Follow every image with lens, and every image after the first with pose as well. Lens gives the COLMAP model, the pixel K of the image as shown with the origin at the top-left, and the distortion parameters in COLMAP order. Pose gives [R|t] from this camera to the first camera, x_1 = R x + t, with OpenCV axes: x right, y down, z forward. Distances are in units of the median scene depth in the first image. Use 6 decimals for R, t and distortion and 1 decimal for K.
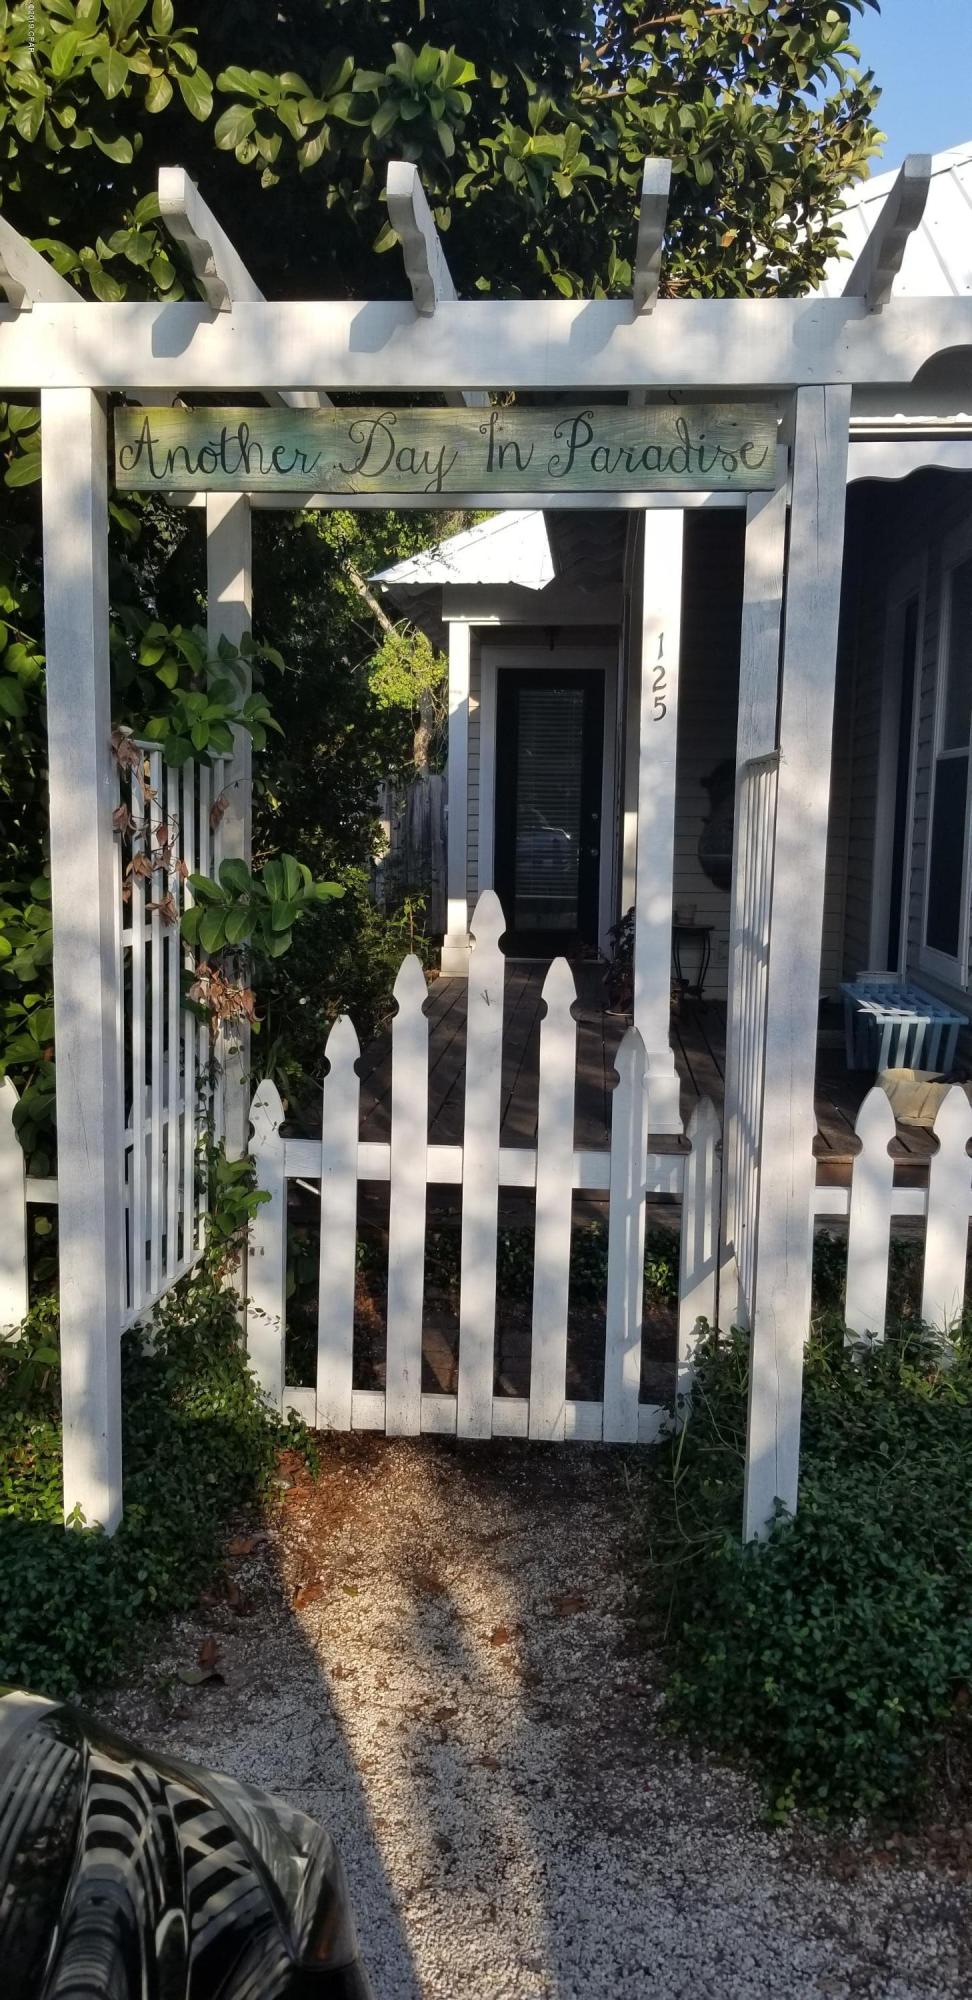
lens RADIAL K [[1565.4, 0, 486.0], [0, 1565.4, 1000.0], [0, 0, 1]] dist [0.083683, -0.129454]
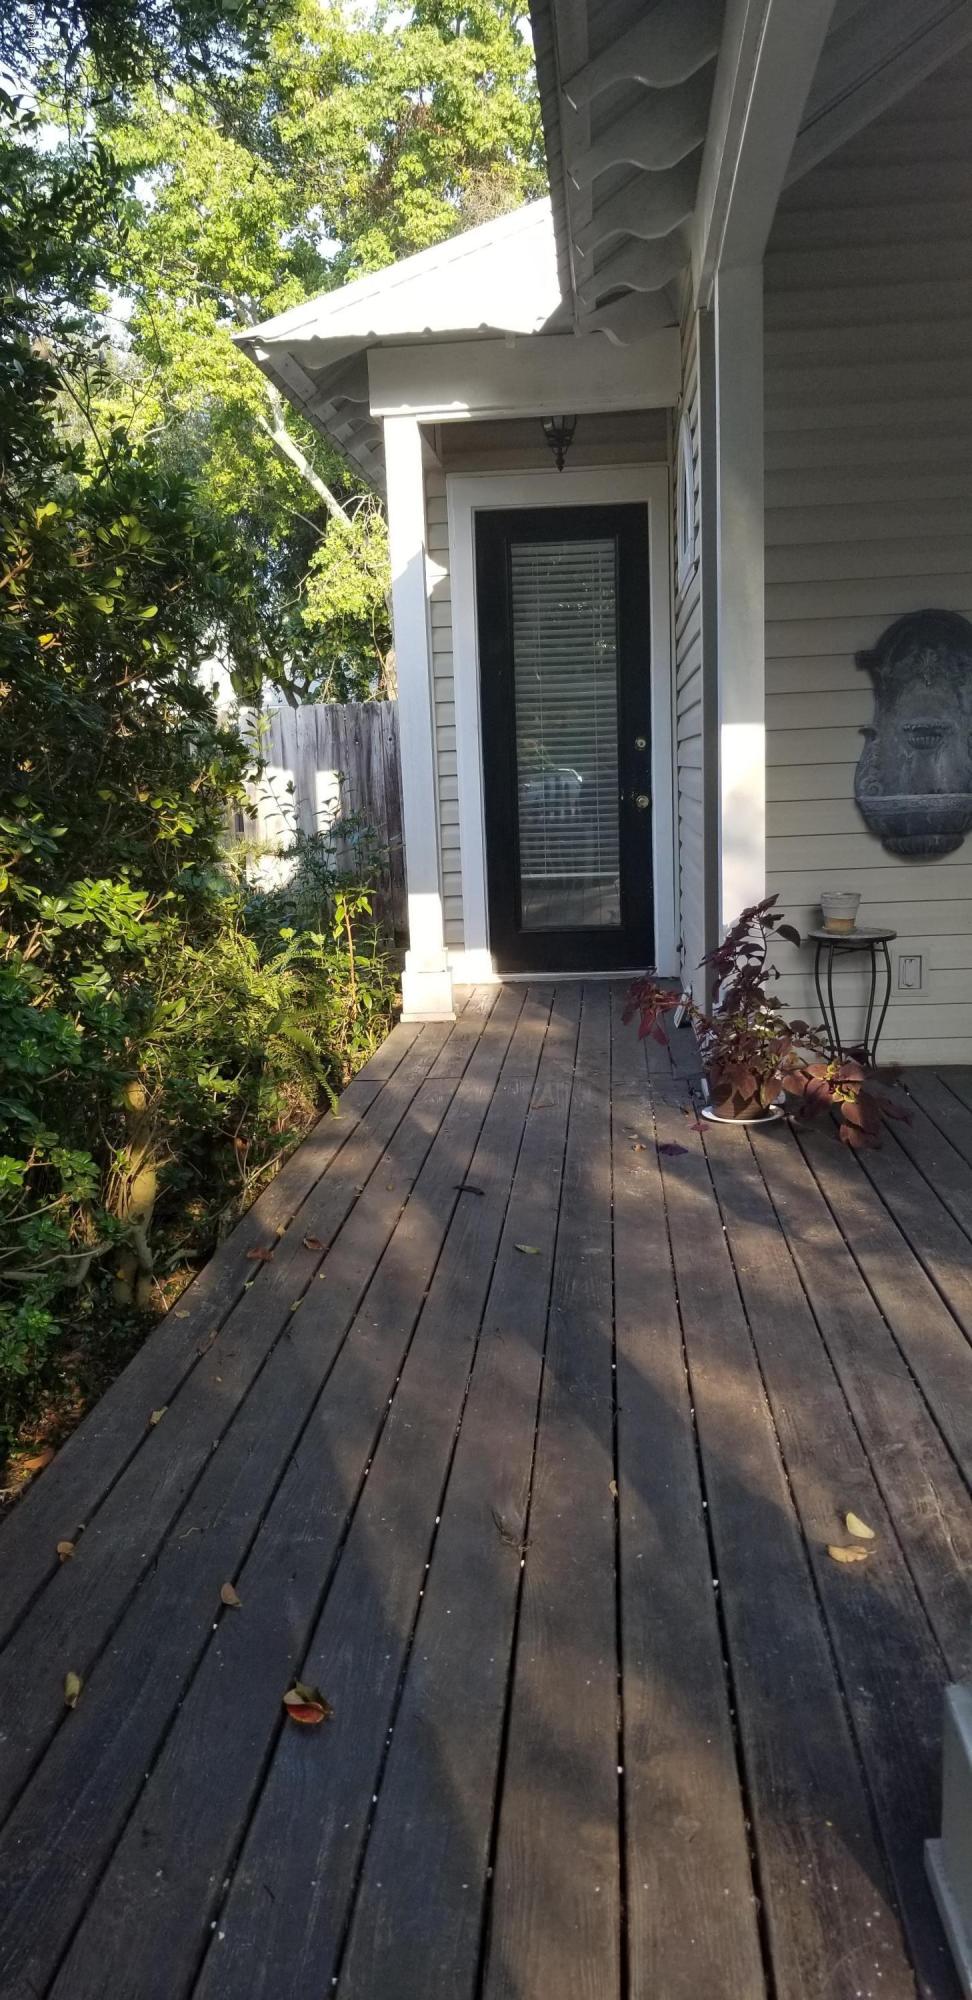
lens RADIAL K [[1565.4, 0, 486.0], [0, 1565.4, 1000.0], [0, 0, 1]] dist [0.083683, -0.129454]
pose [[0.998651, -0.050259, -0.013018, 0.011333], [0.050650, 0.998216, 0.031620, -0.041314], [0.011406, -0.032236, 0.999415, 0.402304]]
